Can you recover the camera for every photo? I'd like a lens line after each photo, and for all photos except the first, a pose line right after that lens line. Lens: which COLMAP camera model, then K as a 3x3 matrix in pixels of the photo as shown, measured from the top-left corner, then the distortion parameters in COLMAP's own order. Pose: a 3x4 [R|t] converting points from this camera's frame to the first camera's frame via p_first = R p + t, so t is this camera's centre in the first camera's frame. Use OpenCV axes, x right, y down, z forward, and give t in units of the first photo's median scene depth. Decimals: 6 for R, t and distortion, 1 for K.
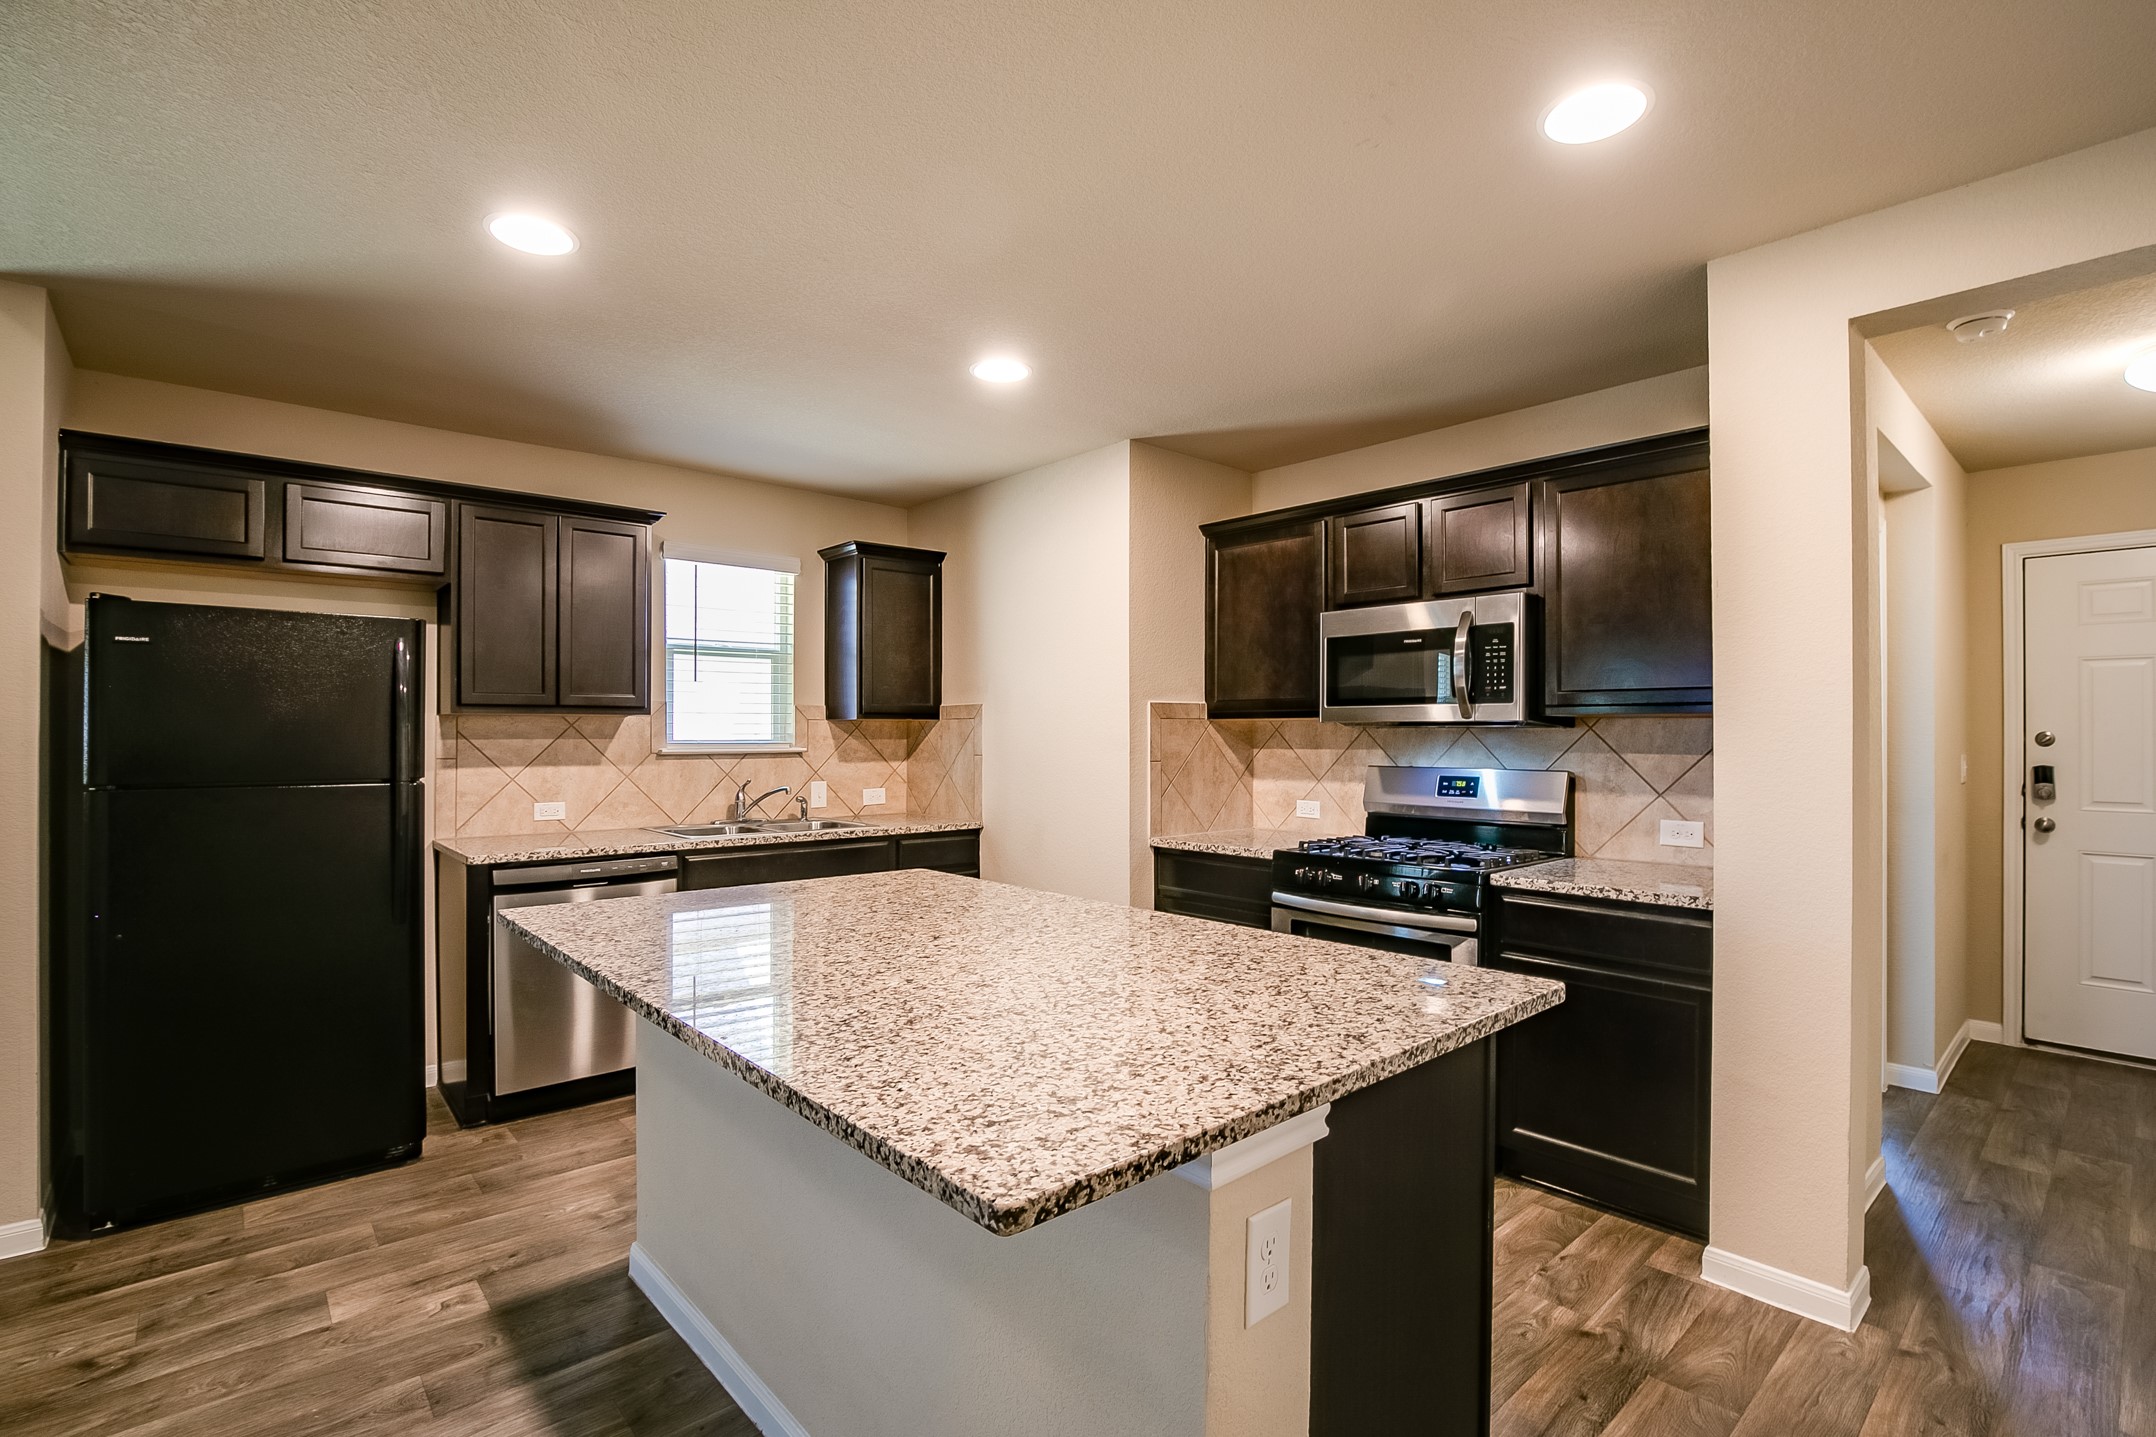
lens RADIAL K [[978.5, 0, 1083.1], [0, 978.5, 726.3], [0, 0, 1]] dist [-0.031997, 0.005254]
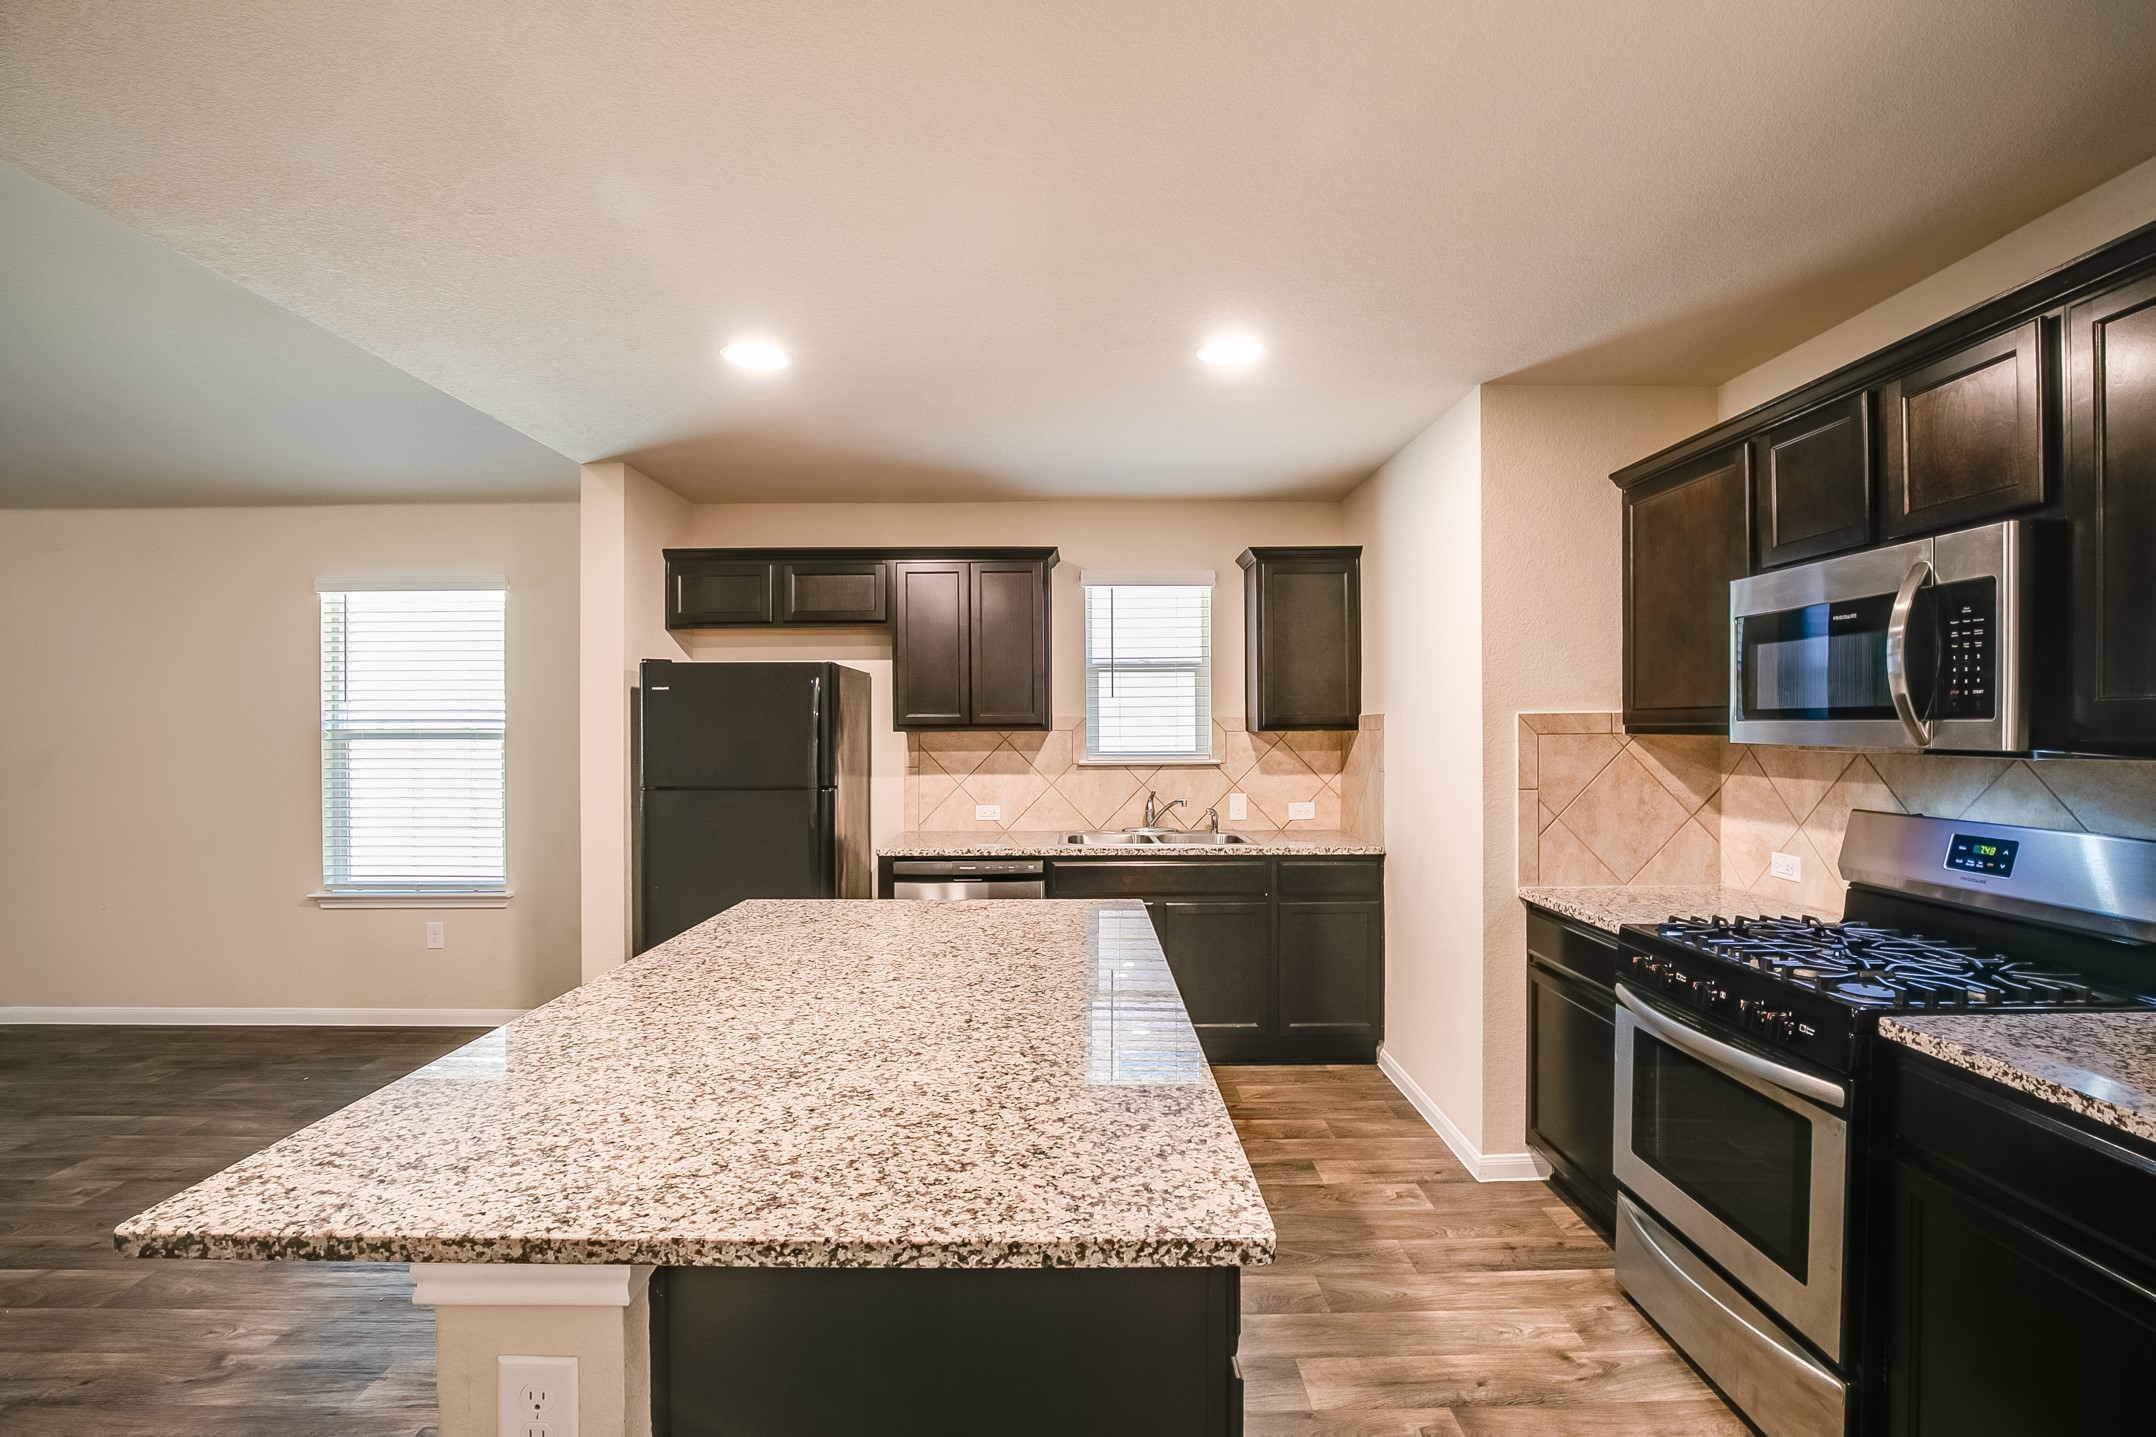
lens RADIAL K [[978.5, 0, 1099.9], [0, 978.5, 730.8], [0, 0, 1]] dist [-0.031997, 0.005254]
pose [[0.755920, -0.001034, -0.654663, 0.377446], [0.009896, 0.999903, 0.009848, -0.025441], [0.654589, -0.013923, 0.755857, 0.223993]]
